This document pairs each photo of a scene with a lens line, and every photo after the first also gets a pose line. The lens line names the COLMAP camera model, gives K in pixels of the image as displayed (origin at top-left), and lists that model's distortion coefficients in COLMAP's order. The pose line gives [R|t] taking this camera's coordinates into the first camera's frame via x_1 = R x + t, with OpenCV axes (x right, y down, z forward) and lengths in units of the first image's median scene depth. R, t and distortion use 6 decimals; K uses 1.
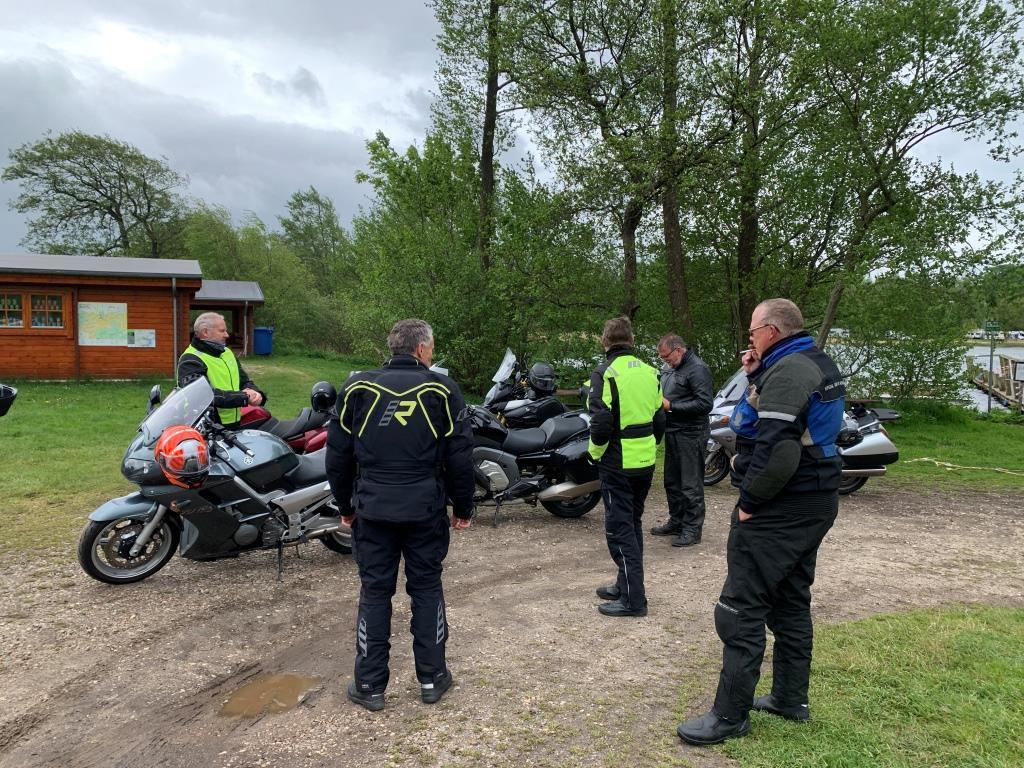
lens RADIAL K [[779.6, 0, 511.9], [0, 779.6, 379.5], [0, 0, 1]] dist [0.063737, -0.187866]
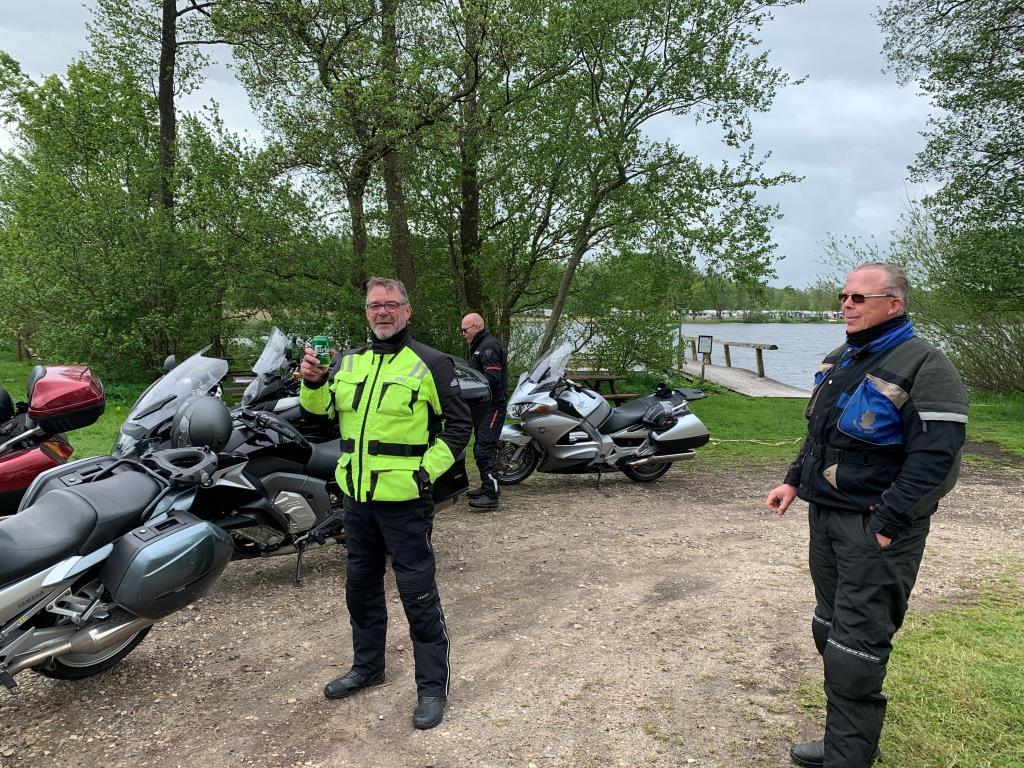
lens RADIAL K [[769.1, 0, 512.5], [0, 769.1, 385.2], [0, 0, 1]] dist [-0.058584, 0.034855]
pose [[0.903293, -0.040246, 0.427133, -0.106477], [0.027563, 0.998977, 0.035836, -0.005069], [-0.428139, -0.020597, 0.903478, 0.253561]]
